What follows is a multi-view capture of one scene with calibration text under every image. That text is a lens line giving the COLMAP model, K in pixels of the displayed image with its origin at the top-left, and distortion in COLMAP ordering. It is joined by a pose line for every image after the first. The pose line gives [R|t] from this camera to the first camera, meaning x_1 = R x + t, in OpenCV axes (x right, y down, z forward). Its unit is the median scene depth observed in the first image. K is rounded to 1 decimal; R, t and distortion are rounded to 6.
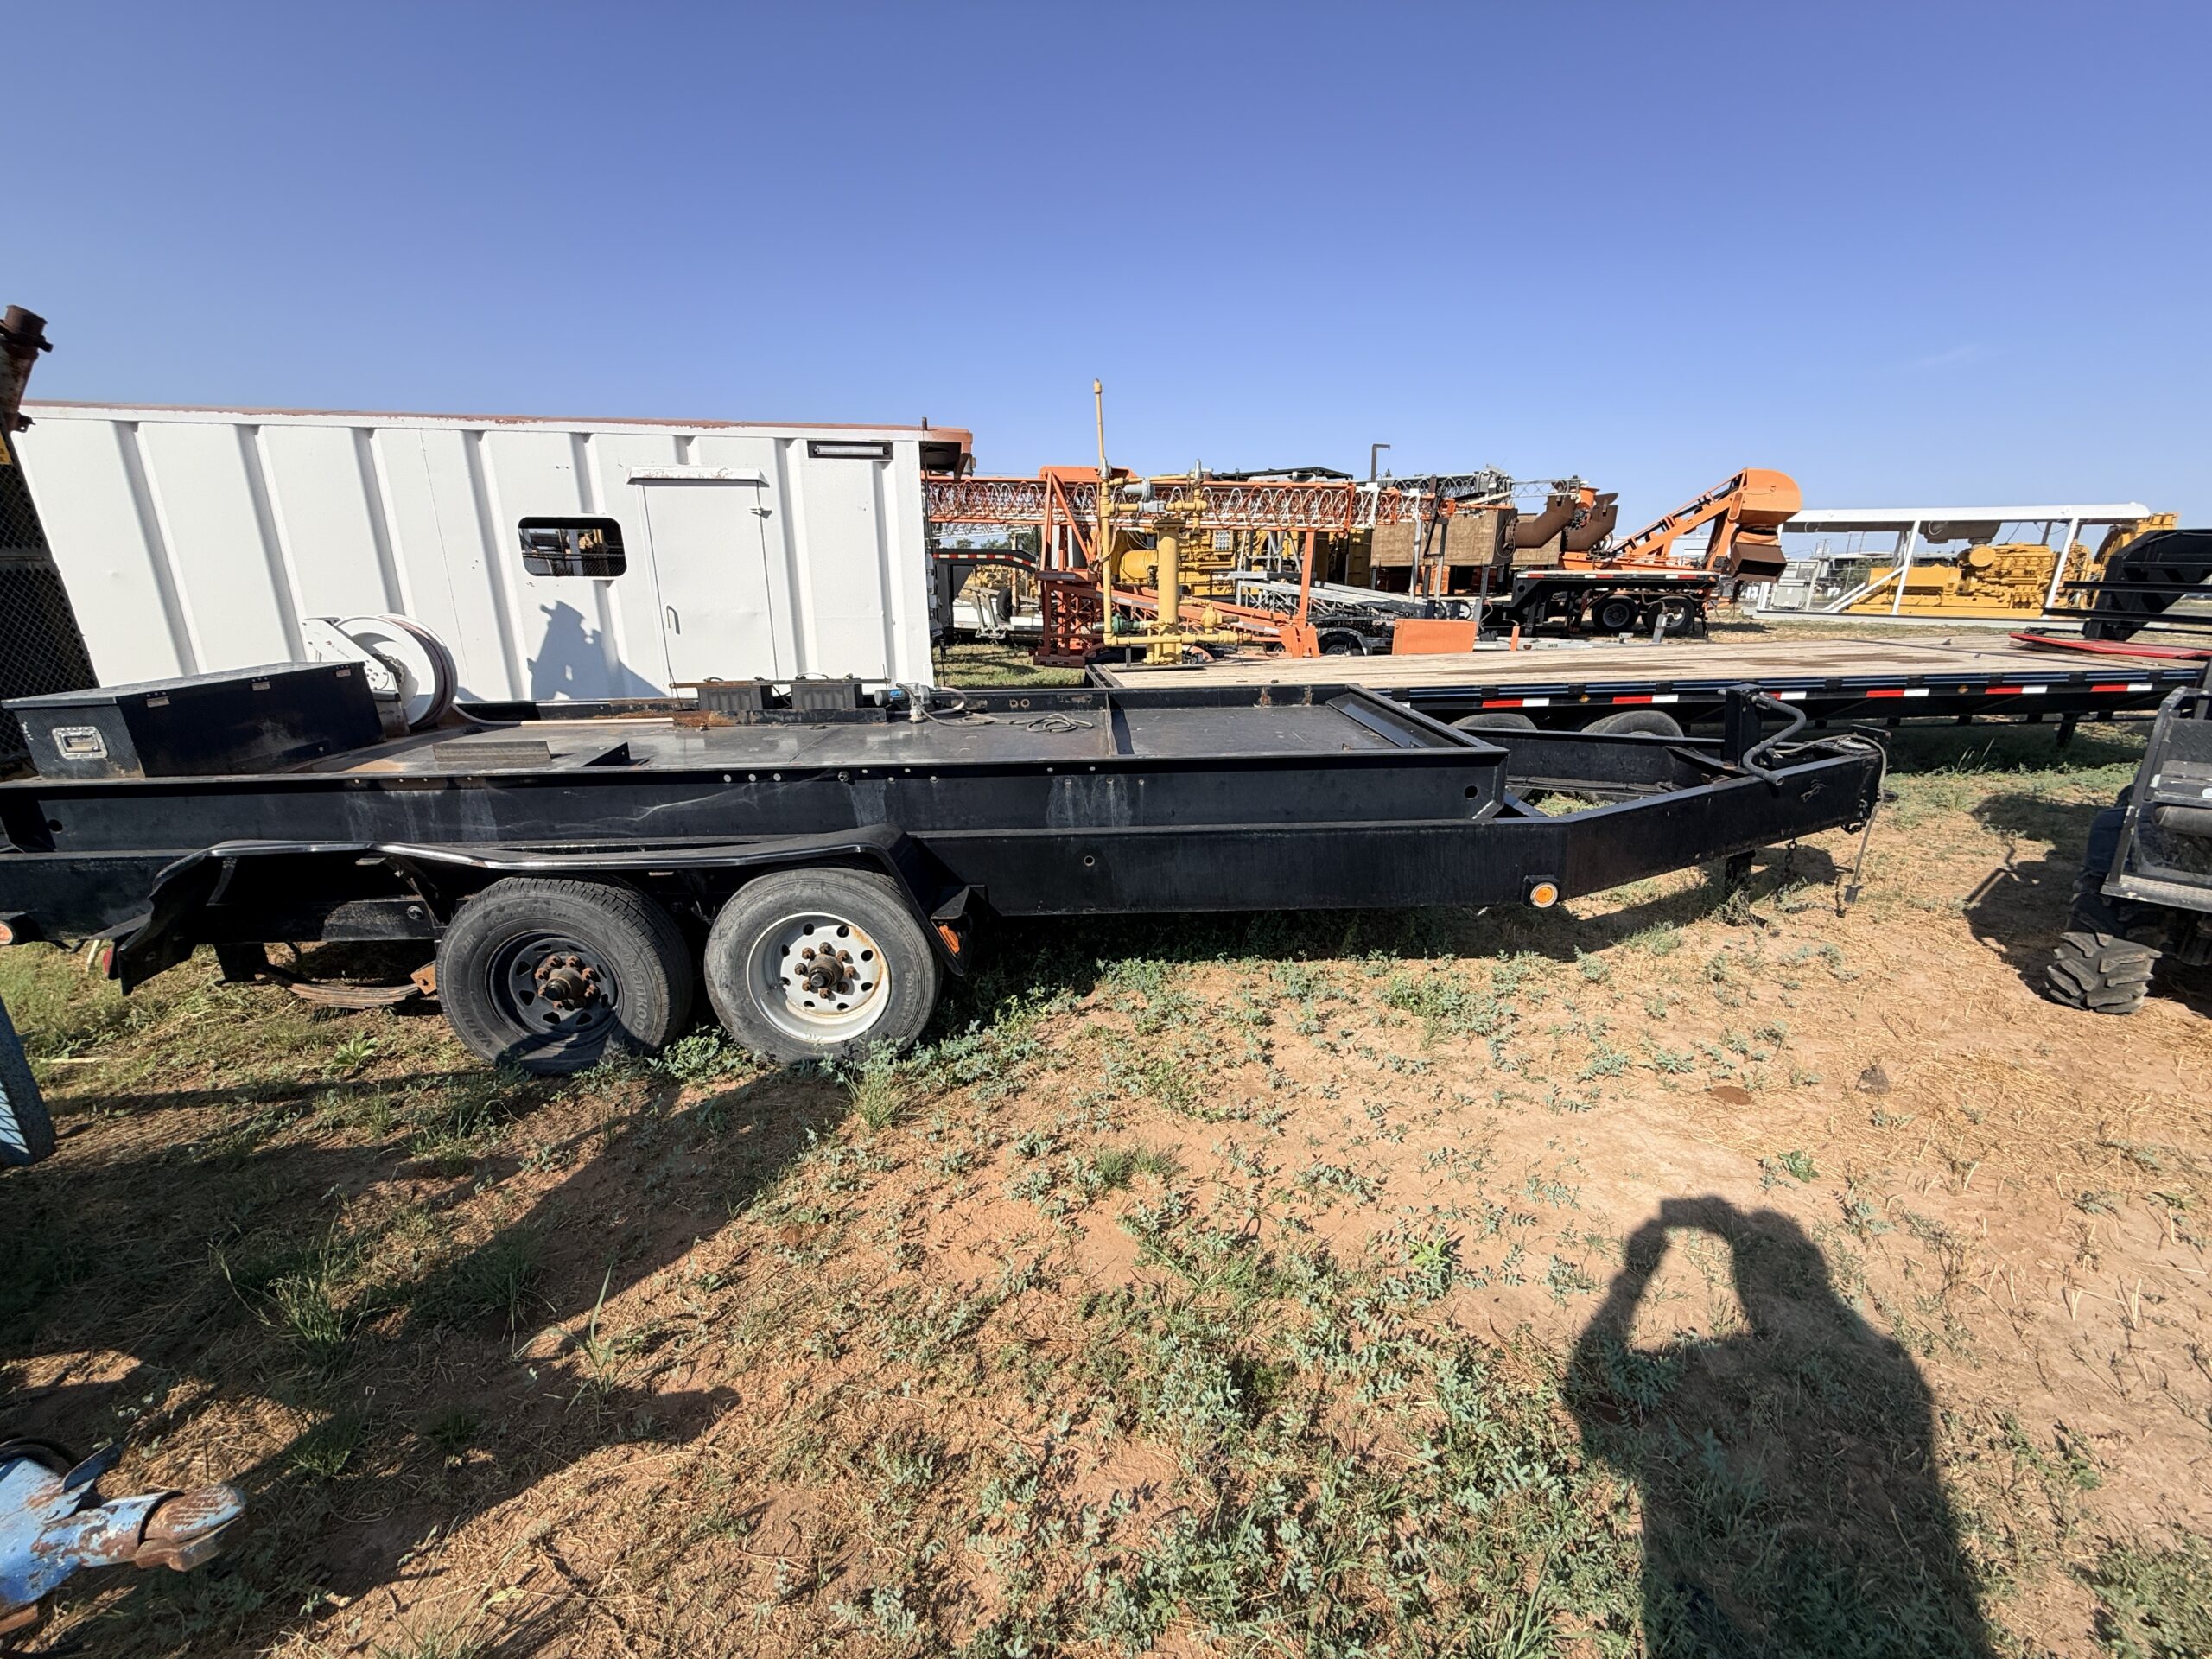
lens RADIAL K [[905.7, 0, 1106.0], [0, 905.7, 829.5], [0, 0, 1]] dist [-0.010626, 0.005790]
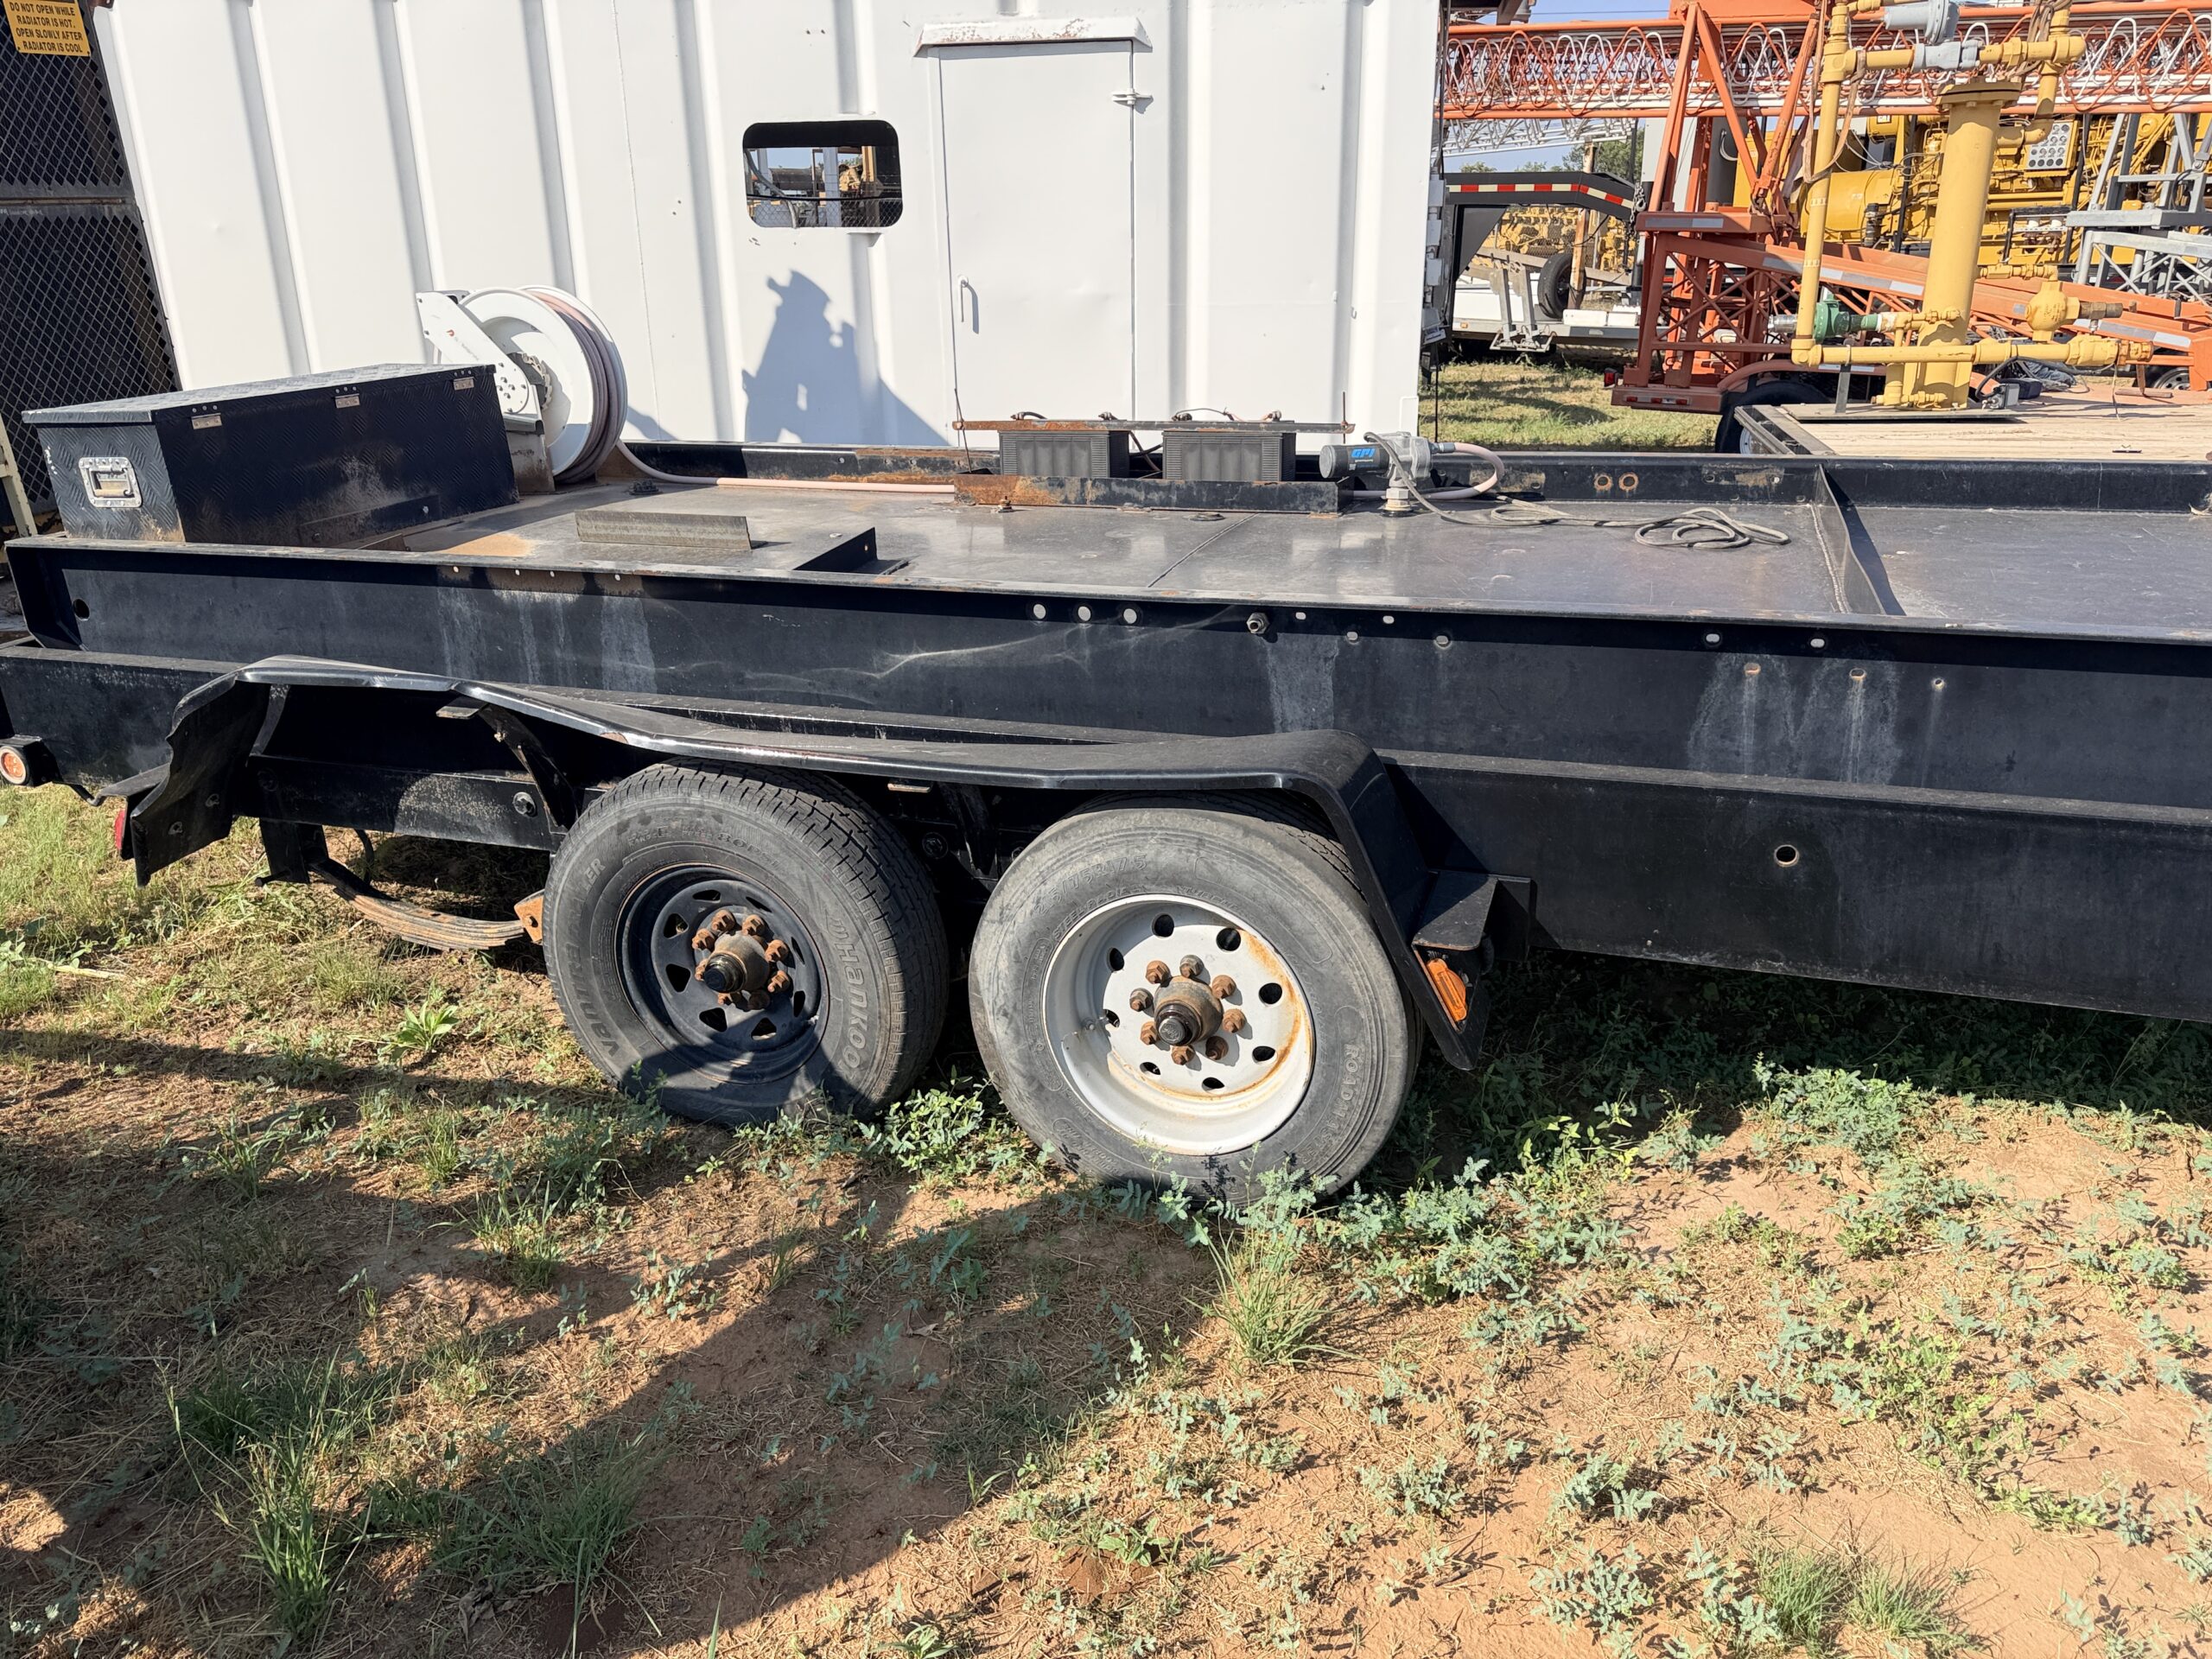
lens RADIAL K [[1565.2, 0, 1106.0], [0, 1565.2, 829.5], [0, 0, 1]] dist [0.058479, -0.064996]
pose [[0.936994, 0.115439, -0.329722, -0.075135], [-0.087278, 0.991250, 0.099022, -0.025188], [0.338268, -0.064006, 0.938871, 0.169086]]
